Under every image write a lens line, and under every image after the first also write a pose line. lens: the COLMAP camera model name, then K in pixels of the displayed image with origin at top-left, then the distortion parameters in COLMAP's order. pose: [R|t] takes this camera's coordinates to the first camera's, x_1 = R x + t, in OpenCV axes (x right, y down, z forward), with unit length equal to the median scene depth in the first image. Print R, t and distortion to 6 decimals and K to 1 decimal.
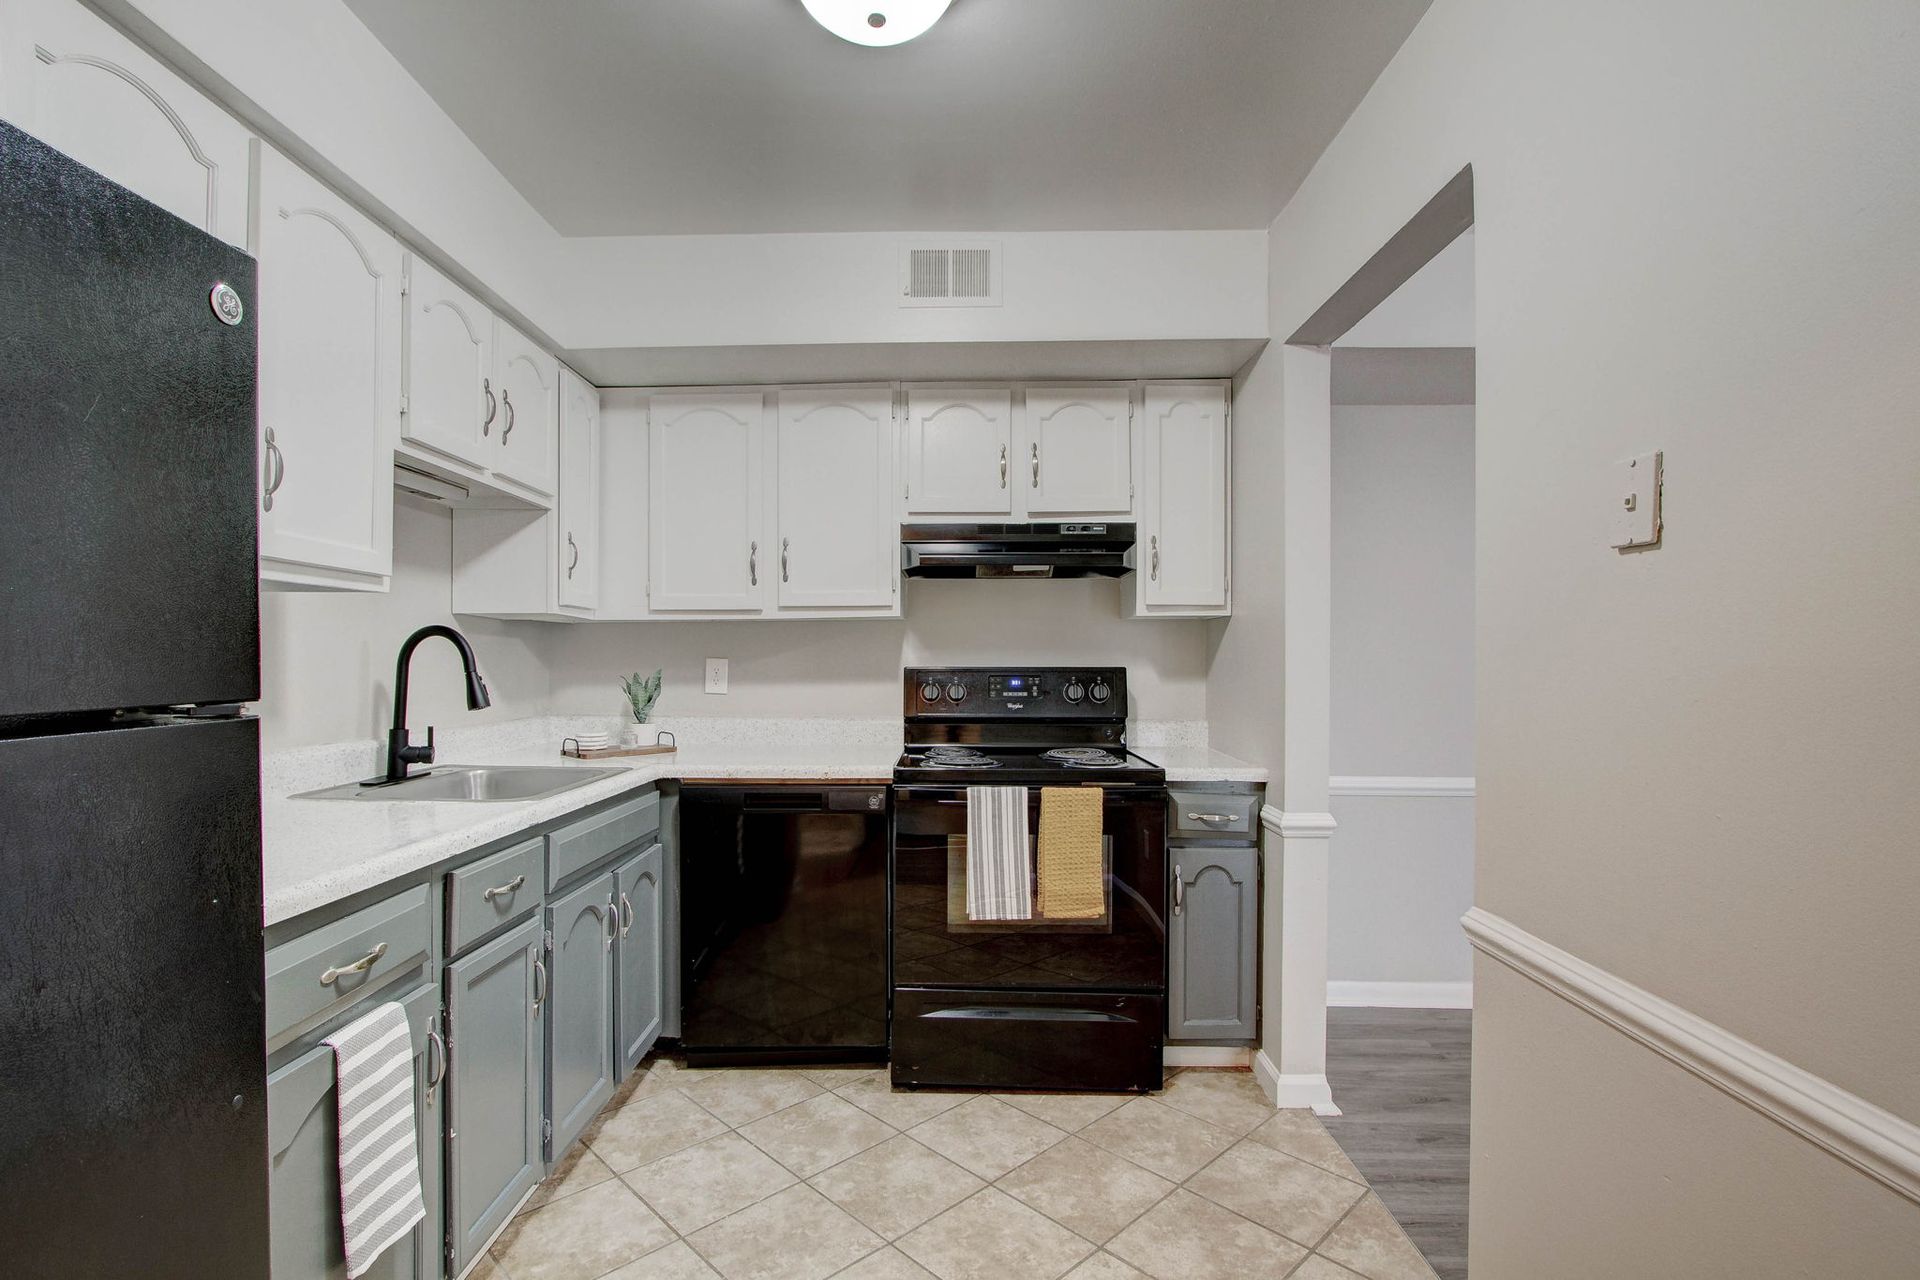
lens RADIAL K [[903.6, 0, 906.2], [0, 903.6, 660.1], [0, 0, 1]] dist [-0.016675, 0.002262]
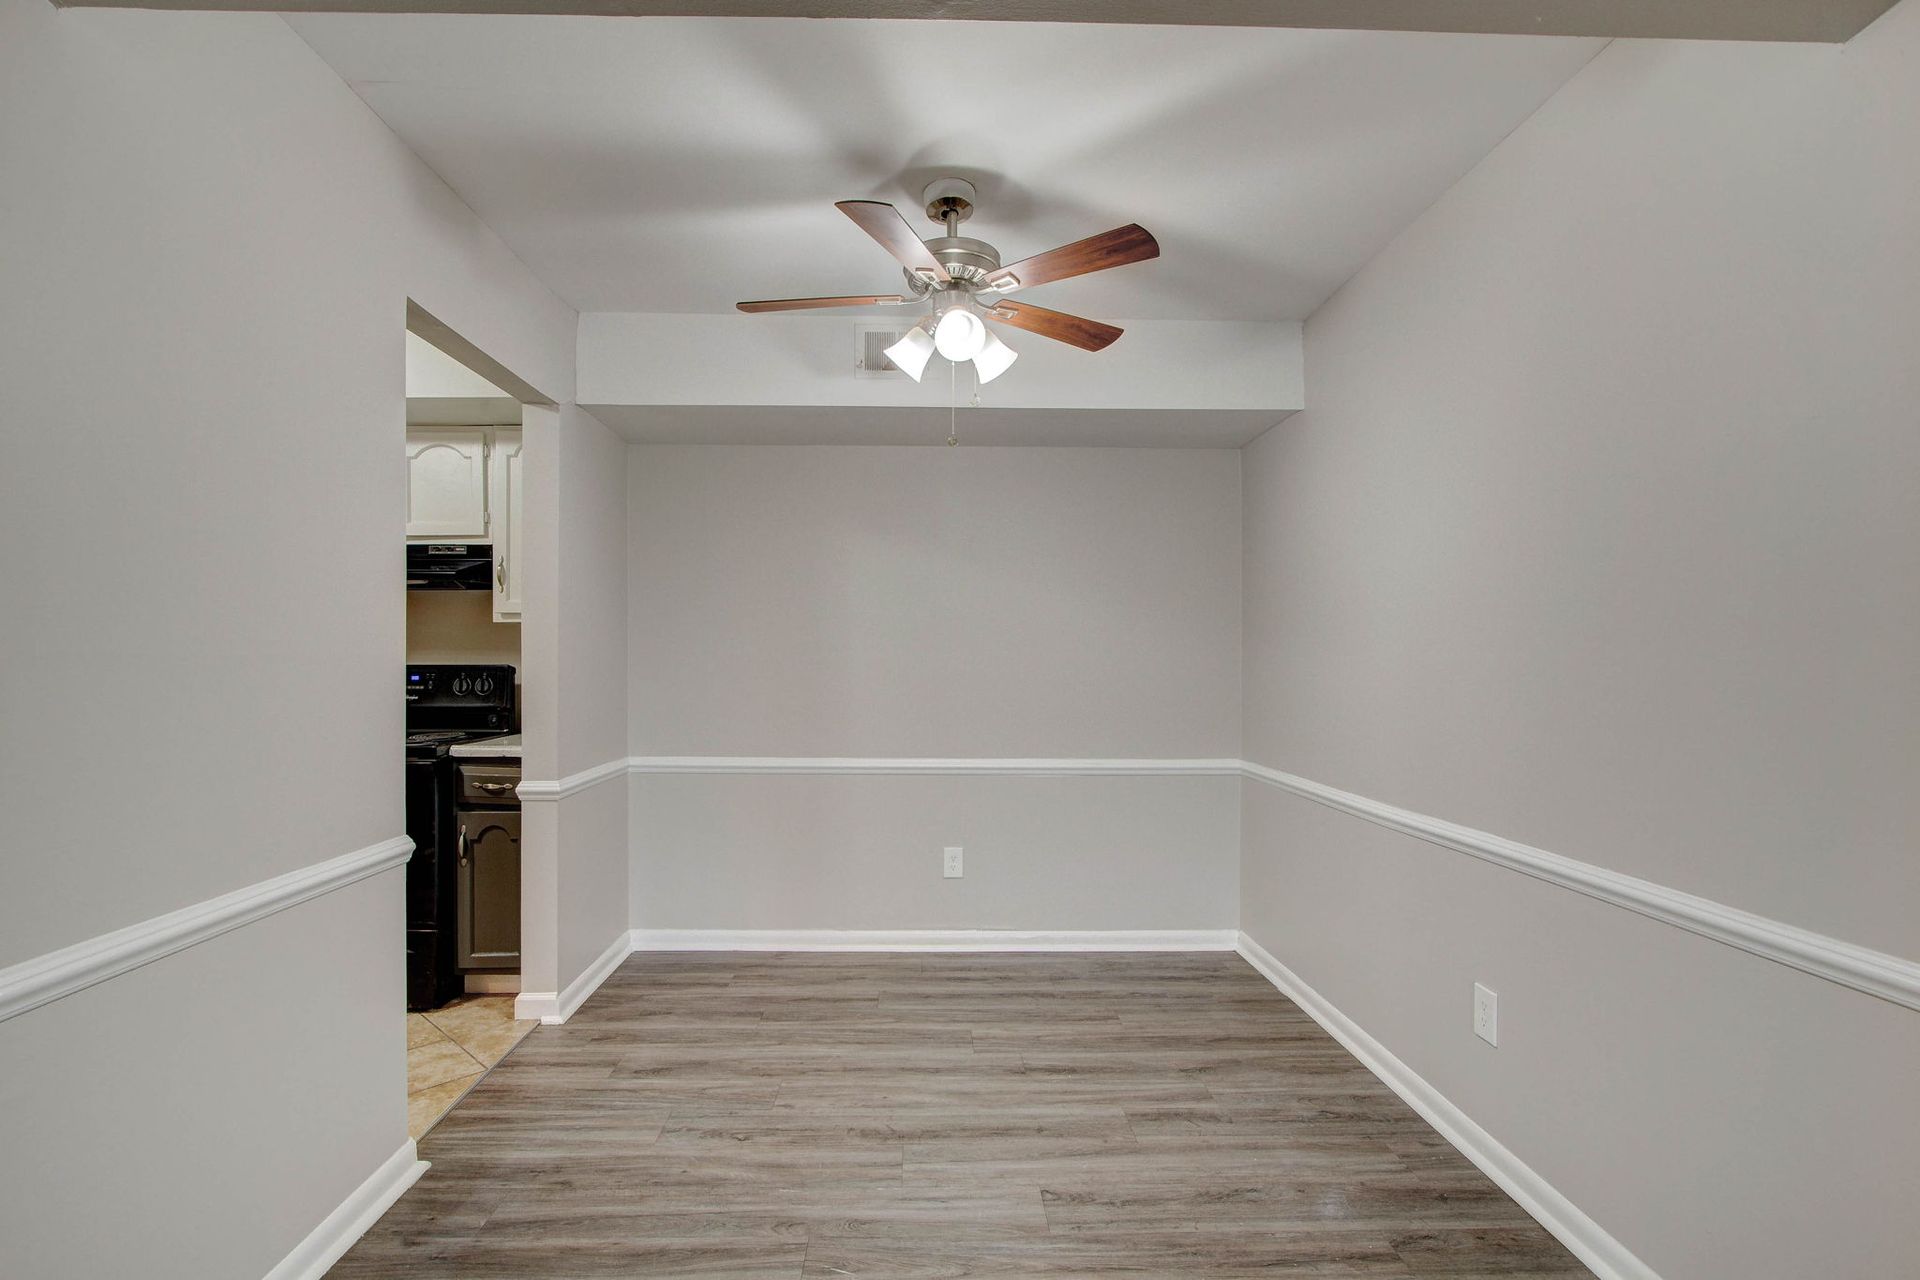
lens RADIAL K [[903.6, 0, 926.5], [0, 903.6, 661.5], [0, 0, 1]] dist [-0.016675, 0.002262]
pose [[0.998603, 0.000124, 0.052834, 0.864353], [0.000072, 0.999993, -0.003695, 0.008980], [-0.052834, 0.003693, 0.998596, -0.254729]]
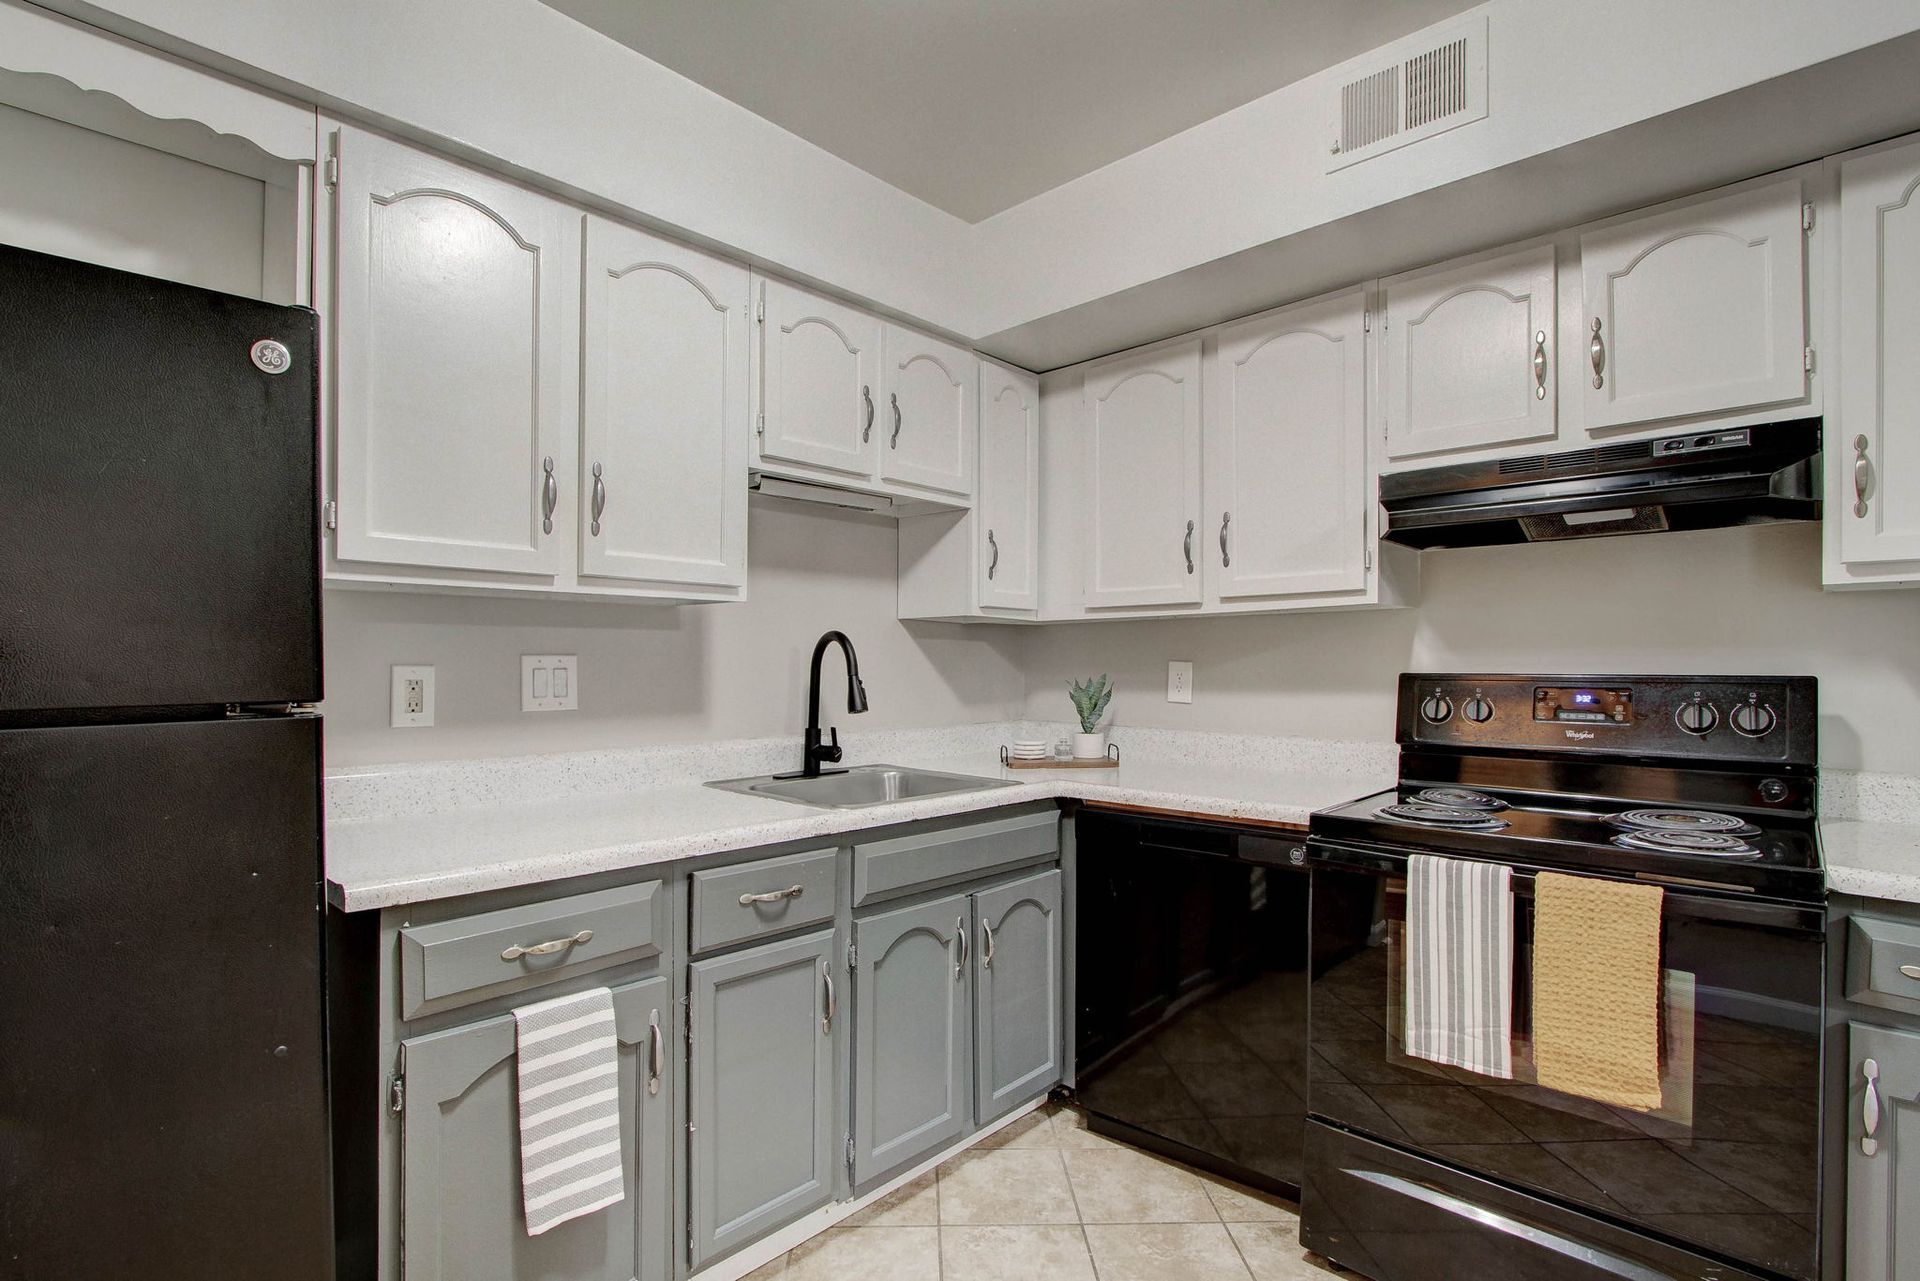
lens RADIAL K [[903.6, 0, 938.2], [0, 903.6, 665.8], [0, 0, 1]] dist [-0.016675, 0.002262]
pose [[0.748912, 0.001993, -0.662666, 0.237165], [0.000314, 0.999994, 0.003362, -0.001331], [0.662669, -0.002726, 0.748907, 0.259579]]
